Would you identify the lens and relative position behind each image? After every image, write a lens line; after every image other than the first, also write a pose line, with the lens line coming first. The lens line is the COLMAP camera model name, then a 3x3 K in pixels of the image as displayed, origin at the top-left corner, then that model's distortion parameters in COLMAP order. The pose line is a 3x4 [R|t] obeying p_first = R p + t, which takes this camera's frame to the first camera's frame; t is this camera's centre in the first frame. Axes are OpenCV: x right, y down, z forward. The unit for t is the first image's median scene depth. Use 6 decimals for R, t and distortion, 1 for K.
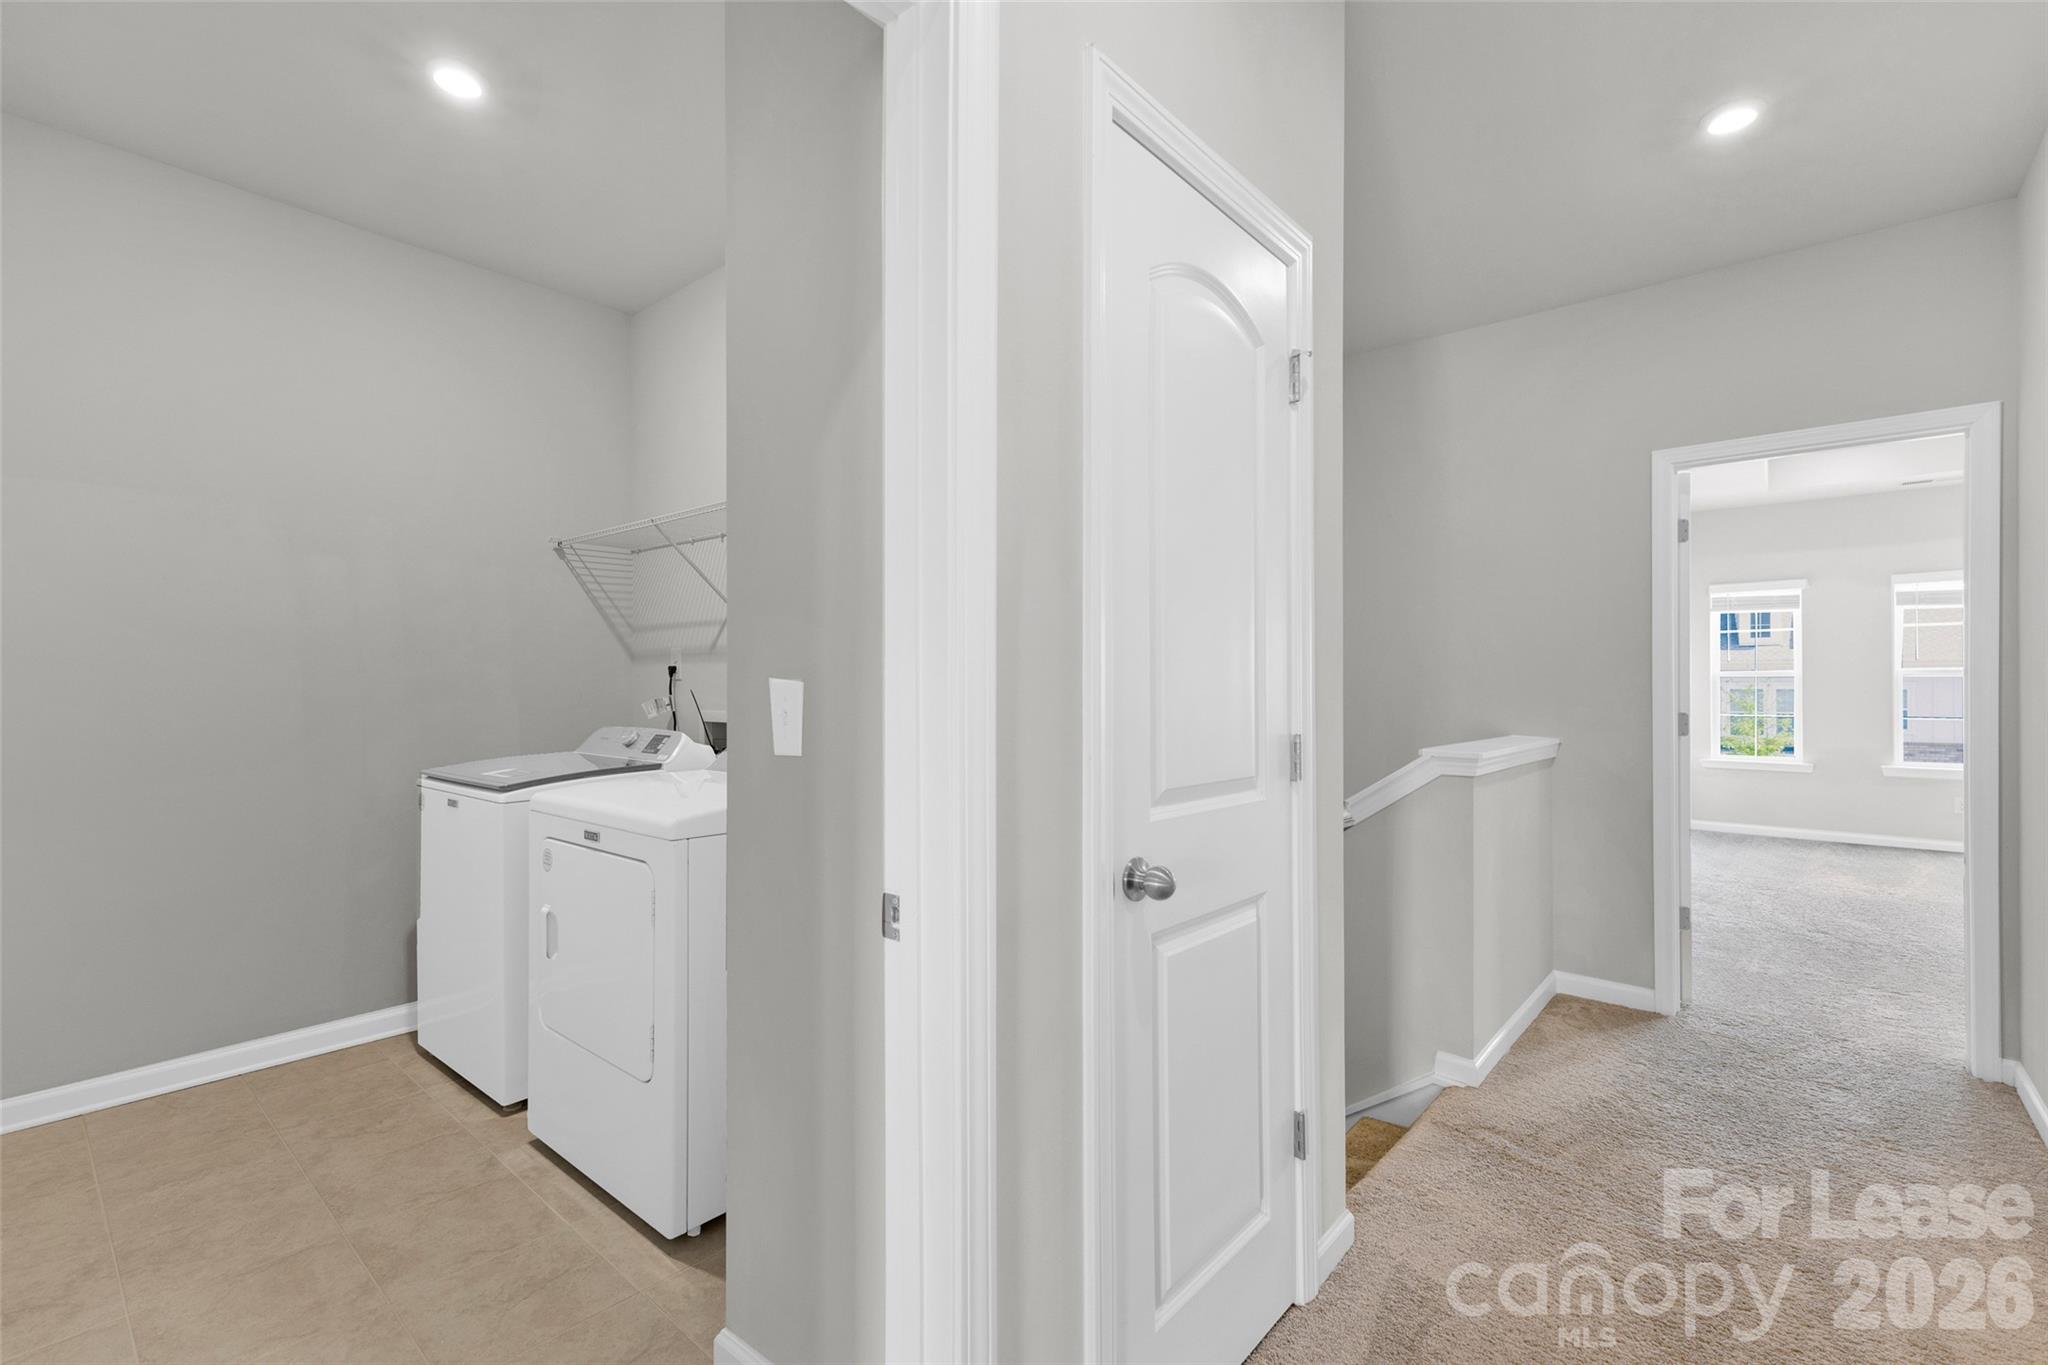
lens RADIAL K [[919.1, 0, 1024.0], [0, 919.1, 682.5], [0, 0, 1]] dist [0.008589, -0.000357]
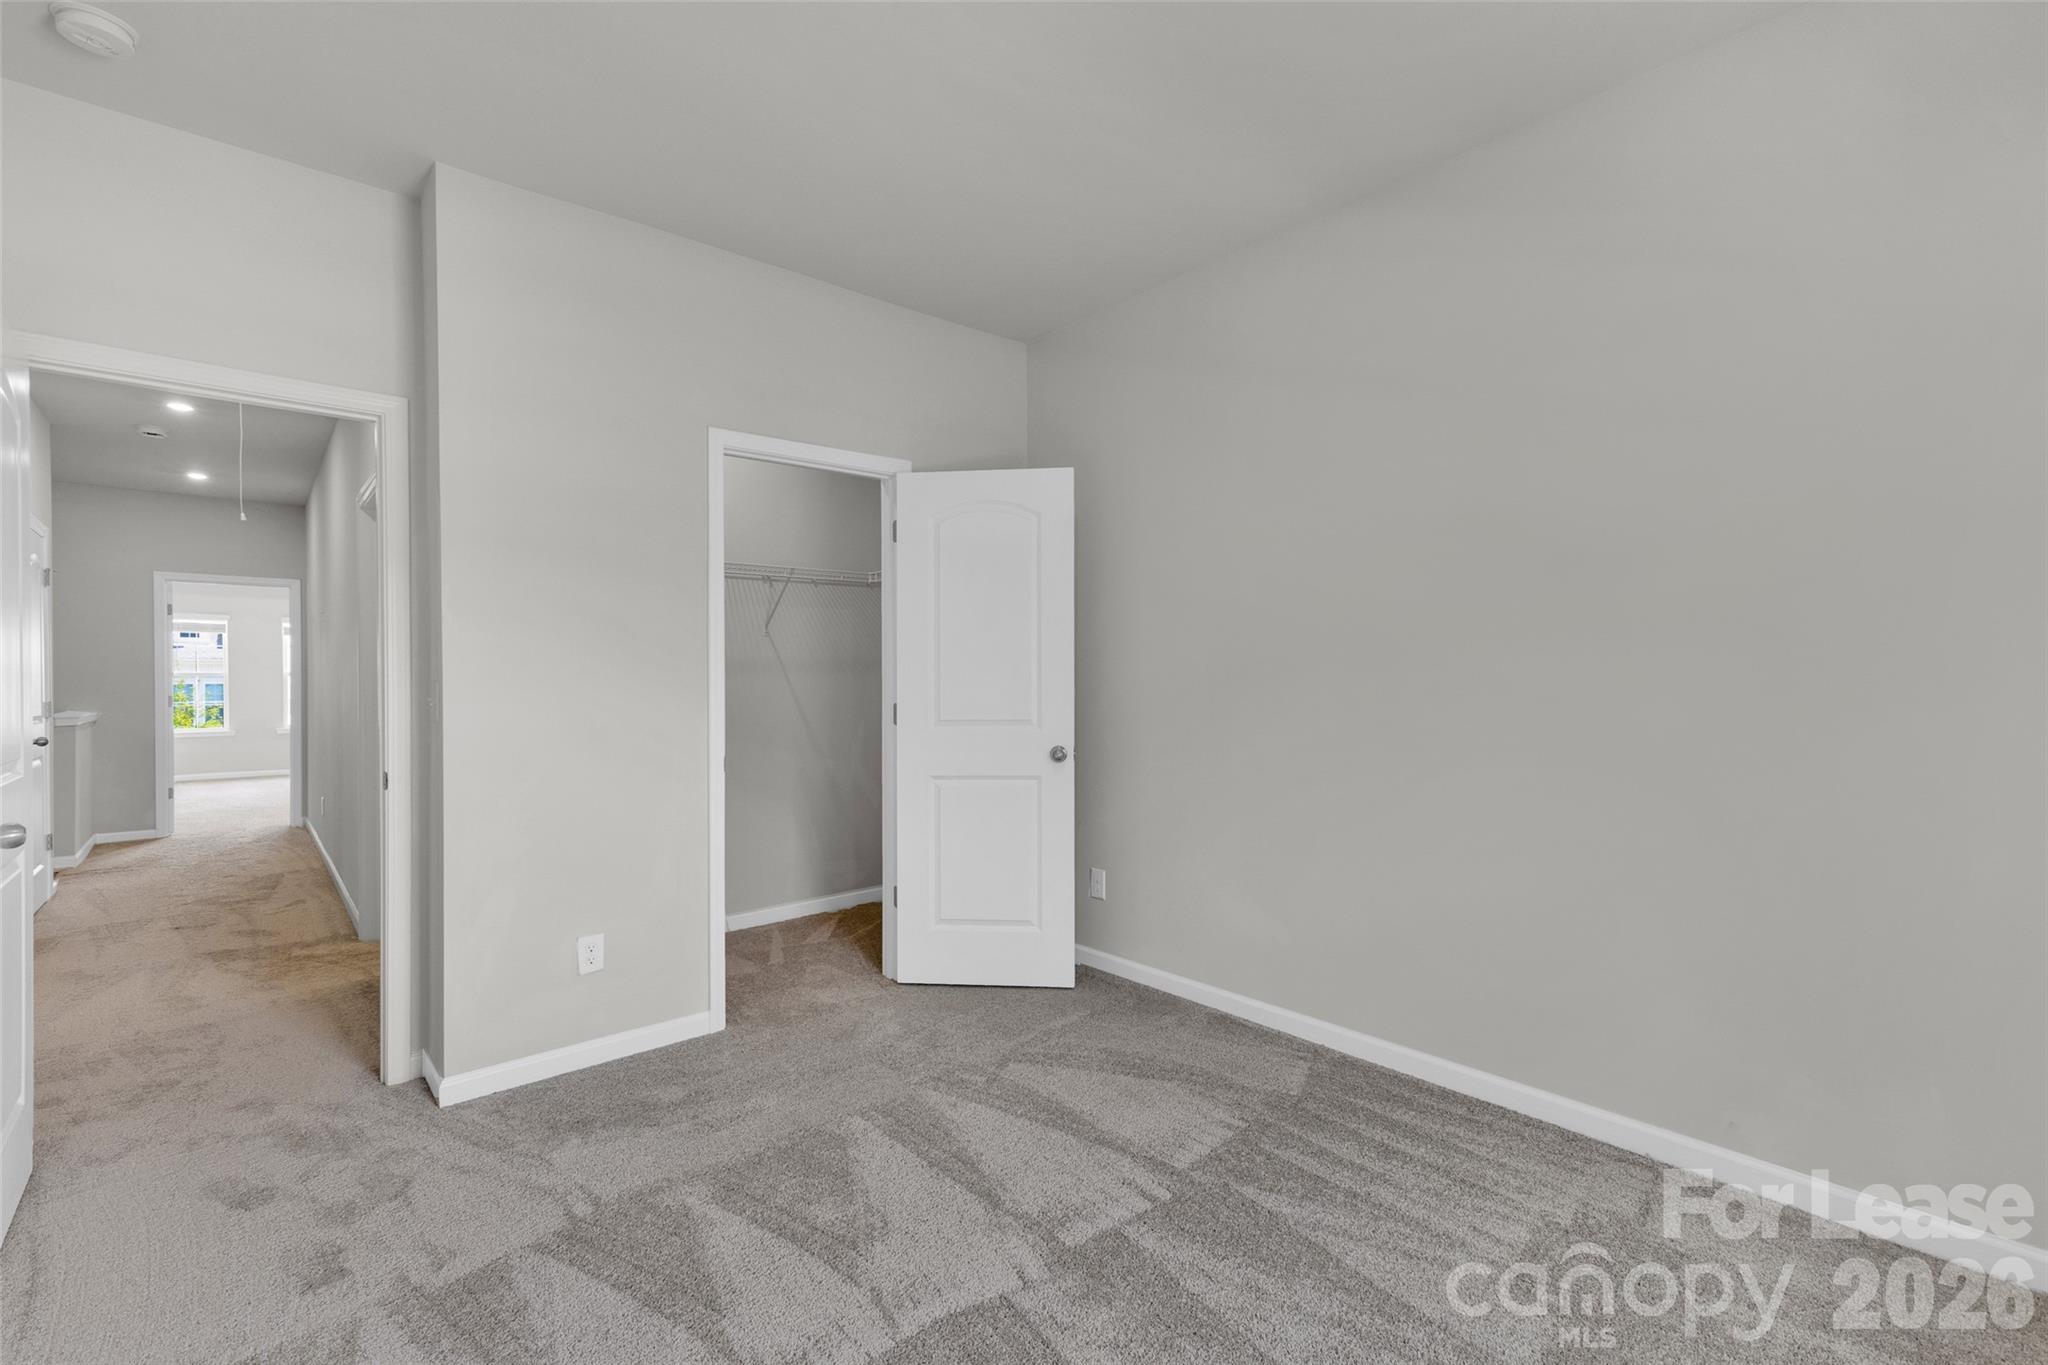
lens RADIAL K [[884.6, 0, 1021.9], [0, 884.6, 687.1], [0, 0, 1]] dist [0.010988, -0.000210]
pose [[0.143144, -0.013073, 0.989615, -1.001443], [0.001720, 0.999915, 0.012961, -0.009909], [-0.989700, -0.000153, 0.143155, -1.186205]]
